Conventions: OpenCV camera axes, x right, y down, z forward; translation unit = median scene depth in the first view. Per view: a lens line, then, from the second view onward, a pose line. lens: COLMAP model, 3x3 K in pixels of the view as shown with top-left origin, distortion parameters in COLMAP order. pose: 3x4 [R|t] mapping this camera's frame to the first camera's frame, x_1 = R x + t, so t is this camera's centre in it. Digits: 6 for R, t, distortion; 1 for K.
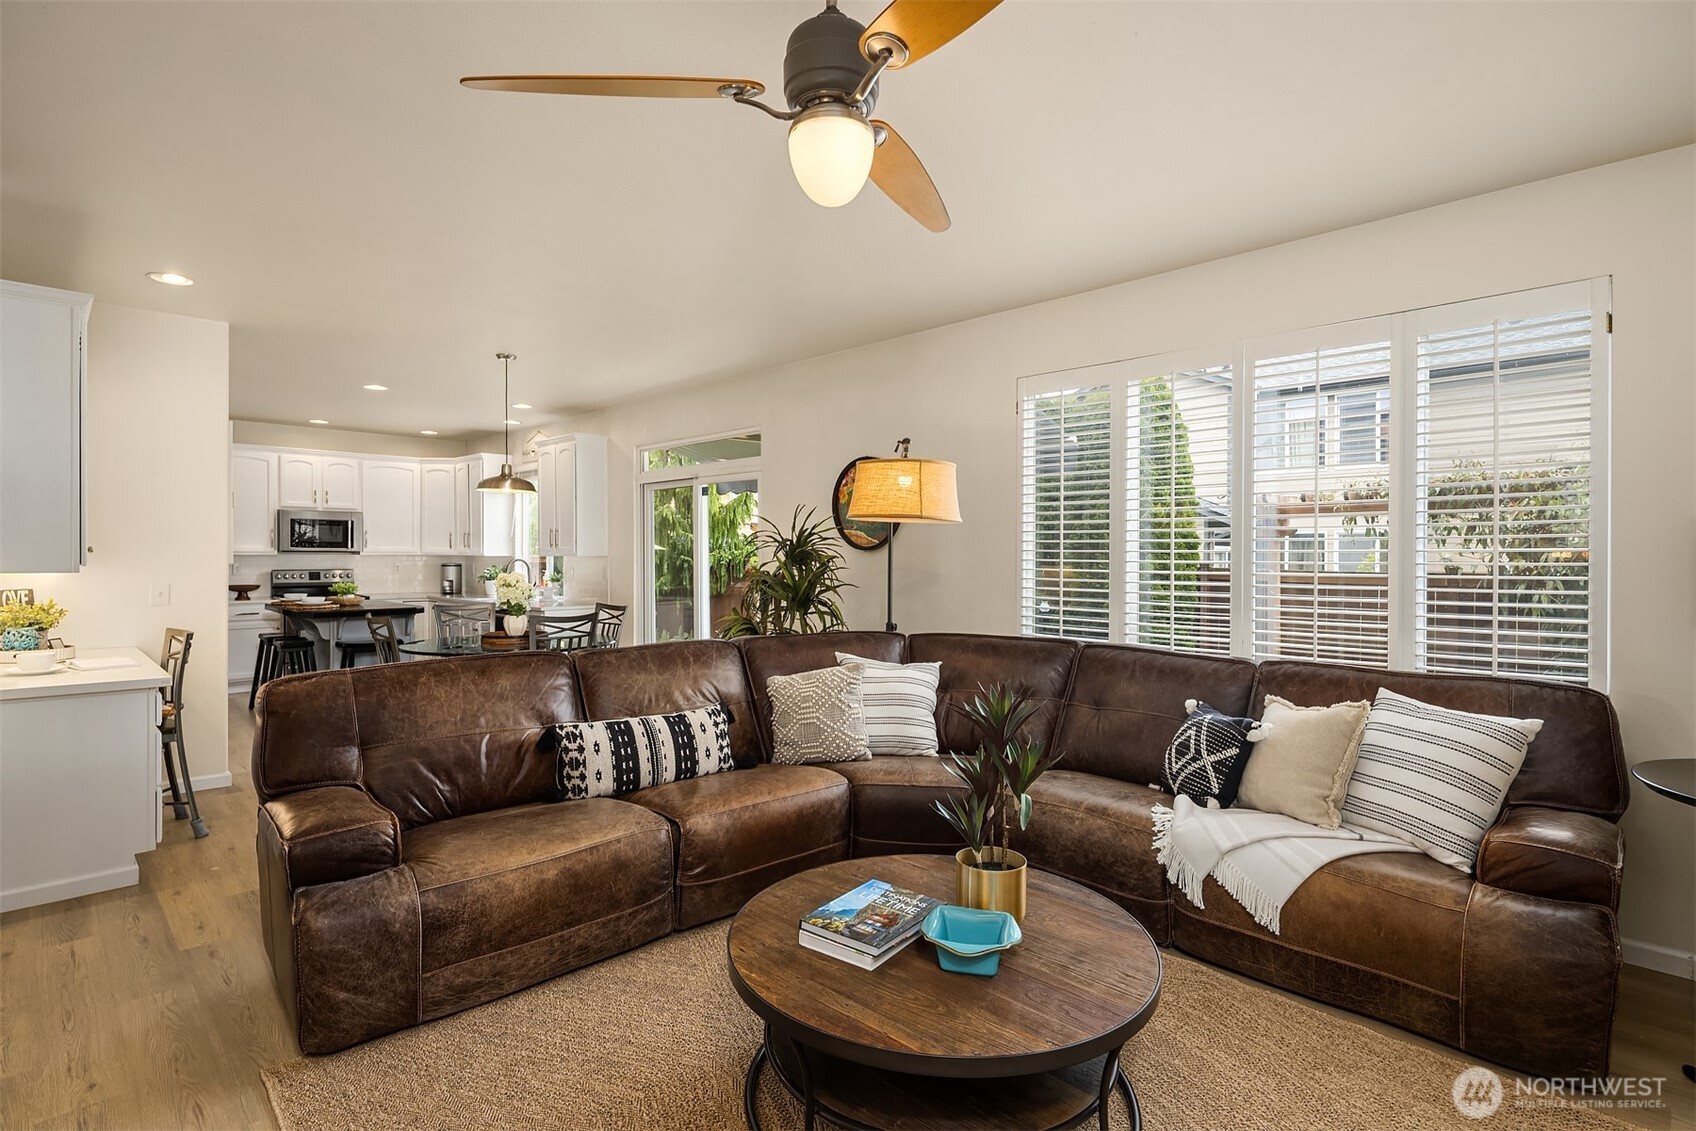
lens RADIAL K [[848.0, 0, 848.4], [0, 848.0, 563.7], [0, 0, 1]] dist [0.002661, -0.000056]
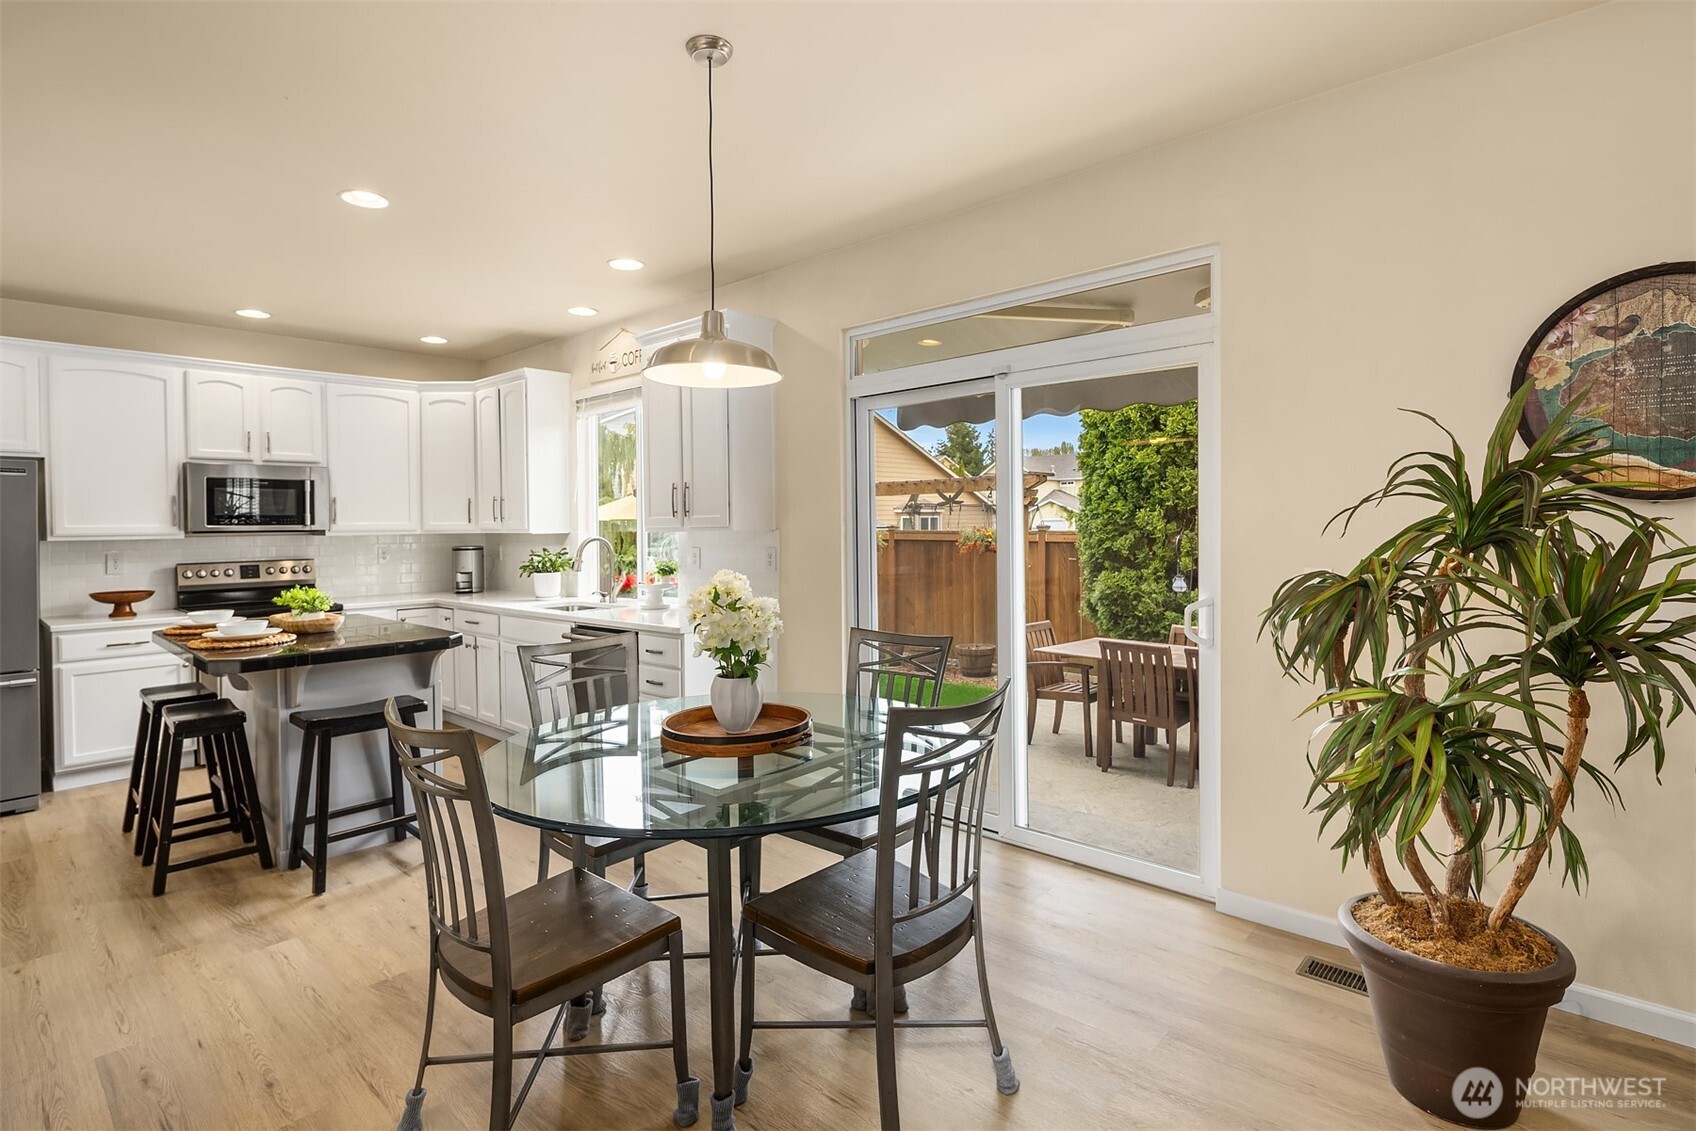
lens RADIAL K [[848.0, 0, 842.3], [0, 848.0, 528.6], [0, 0, 1]] dist [0.002661, -0.000056]
pose [[0.998980, -0.017614, 0.041566, -0.236133], [0.017799, 0.999833, -0.004066, -0.006816], [-0.041488, 0.004802, 0.999127, 0.385277]]
